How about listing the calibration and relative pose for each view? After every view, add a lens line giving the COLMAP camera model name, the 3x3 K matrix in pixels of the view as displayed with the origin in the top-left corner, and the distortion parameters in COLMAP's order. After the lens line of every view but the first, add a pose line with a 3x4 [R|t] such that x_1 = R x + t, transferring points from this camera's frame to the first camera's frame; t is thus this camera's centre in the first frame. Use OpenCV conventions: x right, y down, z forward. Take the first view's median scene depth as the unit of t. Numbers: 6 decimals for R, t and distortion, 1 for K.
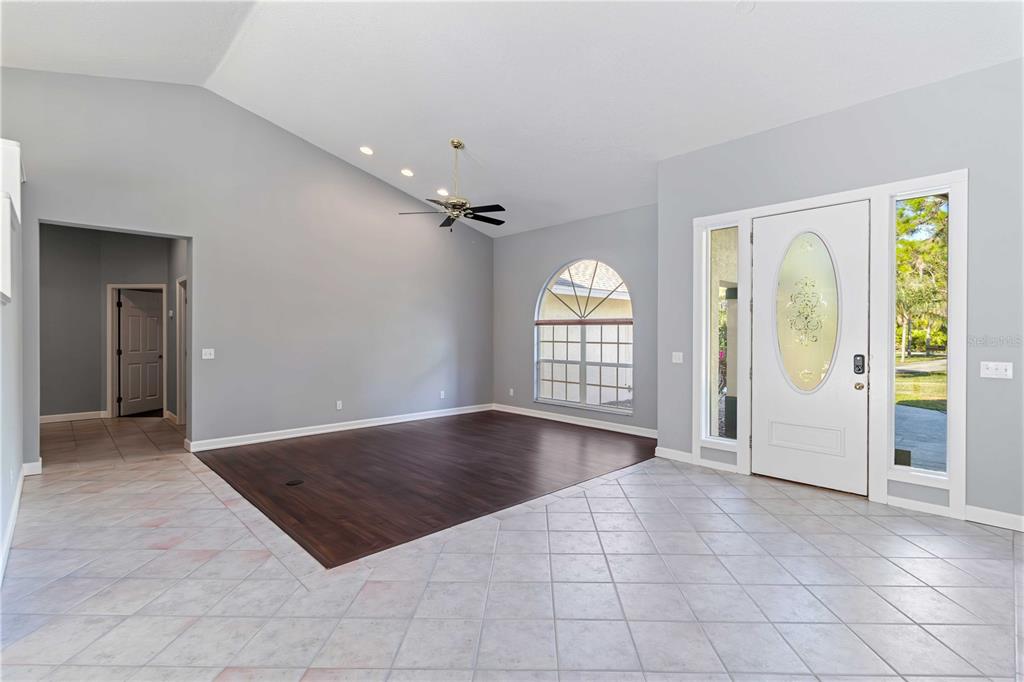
lens RADIAL K [[472.8, 0, 523.5], [0, 472.8, 334.9], [0, 0, 1]] dist [0.000909, -0.000092]
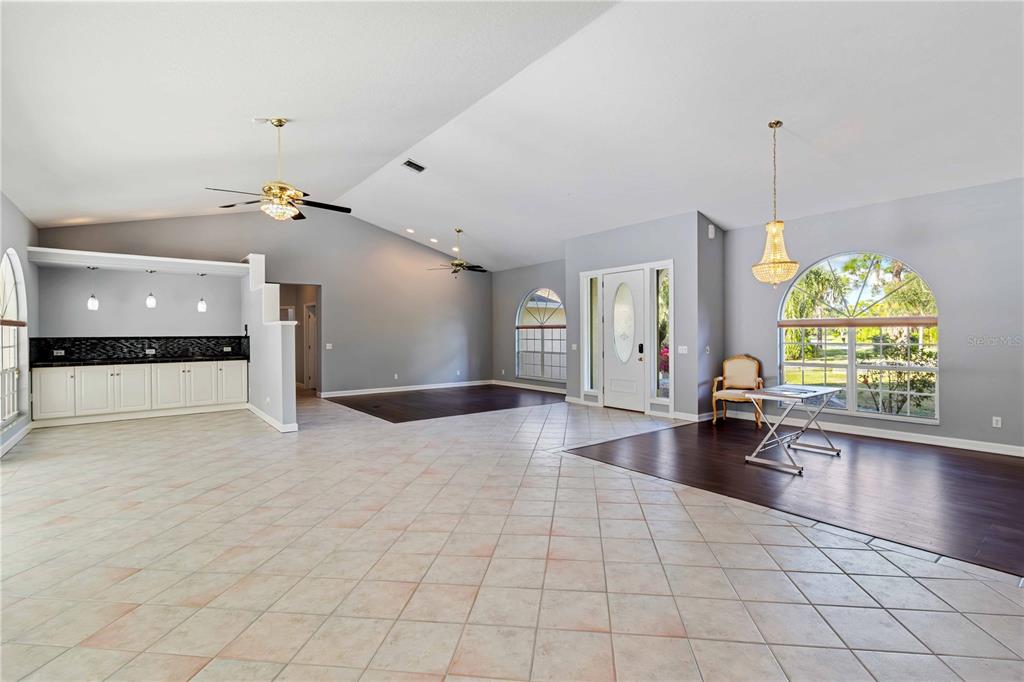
lens RADIAL K [[472.8, 0, 523.5], [0, 472.8, 334.9], [0, 0, 1]] dist [0.000909, -0.000092]
pose [[0.994892, -0.006761, -0.100716, 0.260858], [0.006844, 0.999976, 0.000476, -0.001305], [0.100711, -0.001163, 0.994915, -0.706420]]
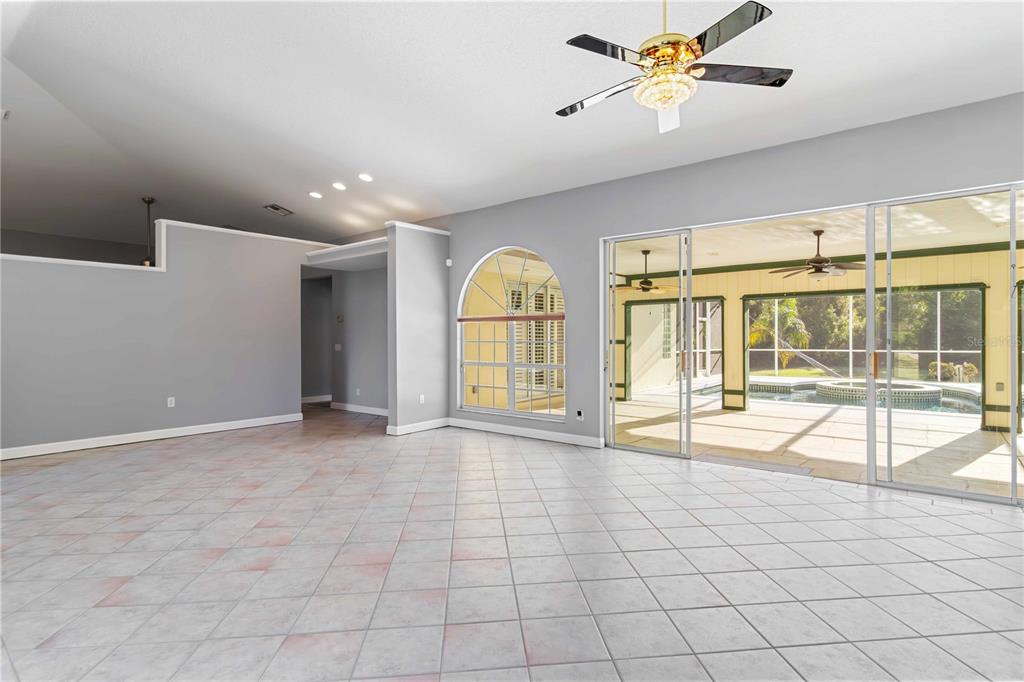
lens RADIAL K [[523.3, 0, 527.4], [0, 523.3, 338.3], [0, 0, 1]] dist [0.003709, 0.000126]
pose [[-0.992808, 0.003697, -0.119664, -0.047733], [0.003266, 0.999987, 0.003791, 0.009955], [0.119677, 0.003373, -0.992807, 0.526345]]
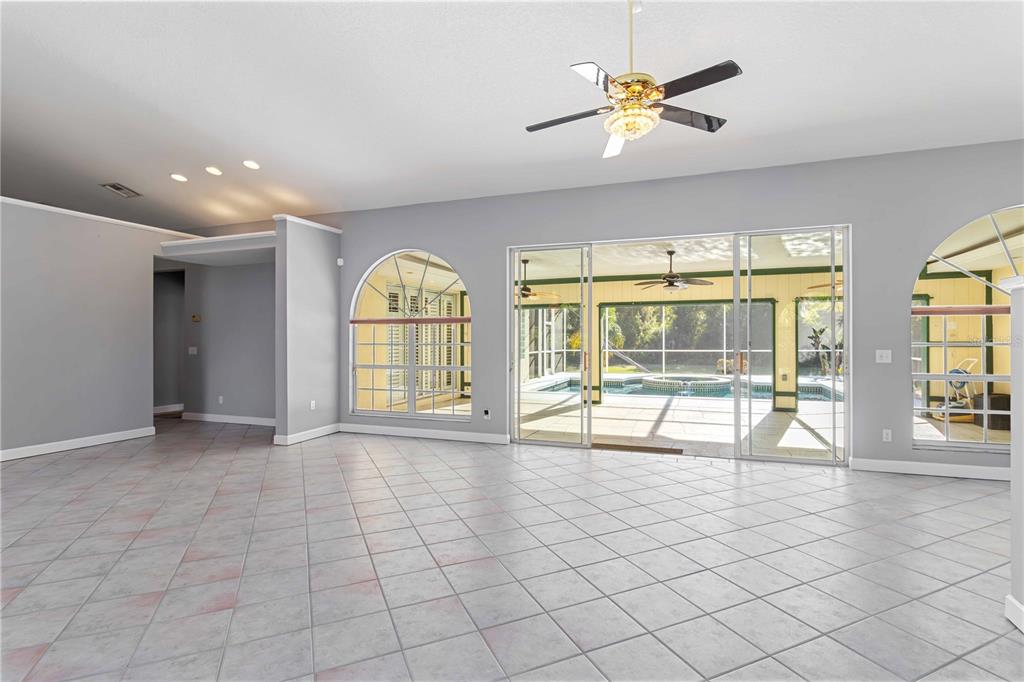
lens RADIAL K [[498.7, 0, 526.4], [0, 498.7, 336.4], [0, 0, 1]] dist [-0.001100, -0.000653]
pose [[-0.903174, -0.000121, -0.429275, 0.090612], [0.001192, 0.999995, -0.002789, 0.008327], [0.429273, -0.003030, -0.903169, 0.482239]]
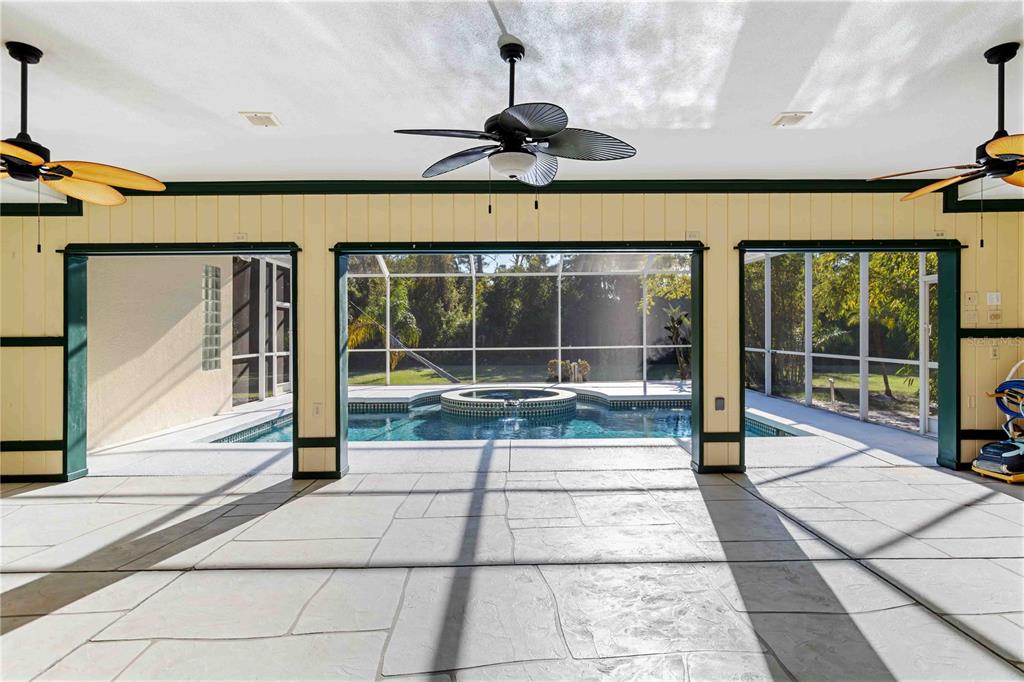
lens RADIAL K [[574.6, 0, 524.5], [0, 574.6, 334.9], [0, 0, 1]] dist [0.001320, 0.000358]
pose [[-0.692191, 0.007106, -0.721680, -0.483313], [0.005890, 0.999974, 0.004198, 0.023434], [0.721691, -0.001345, -0.692215, -0.207591]]
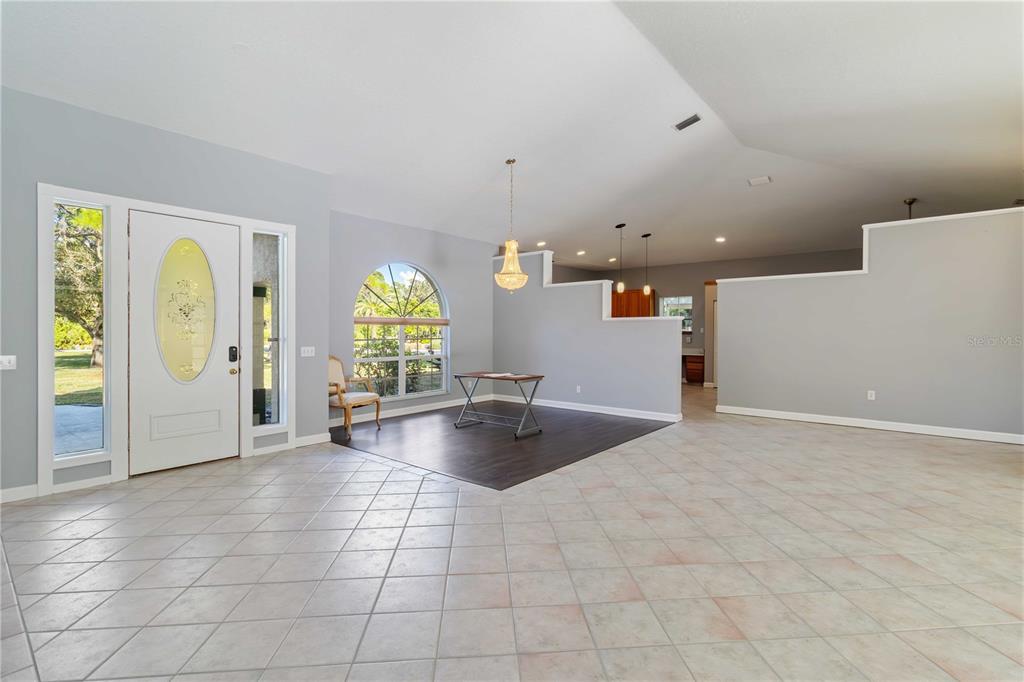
lens RADIAL K [[472.8, 0, 523.5], [0, 472.8, 334.9], [0, 0, 1]] dist [0.000909, -0.000092]
pose [[-0.103110, -0.013075, 0.994584, -0.403996], [0.000939, 0.999912, 0.013243, -0.003494], [-0.994670, 0.002300, -0.103088, 0.227456]]
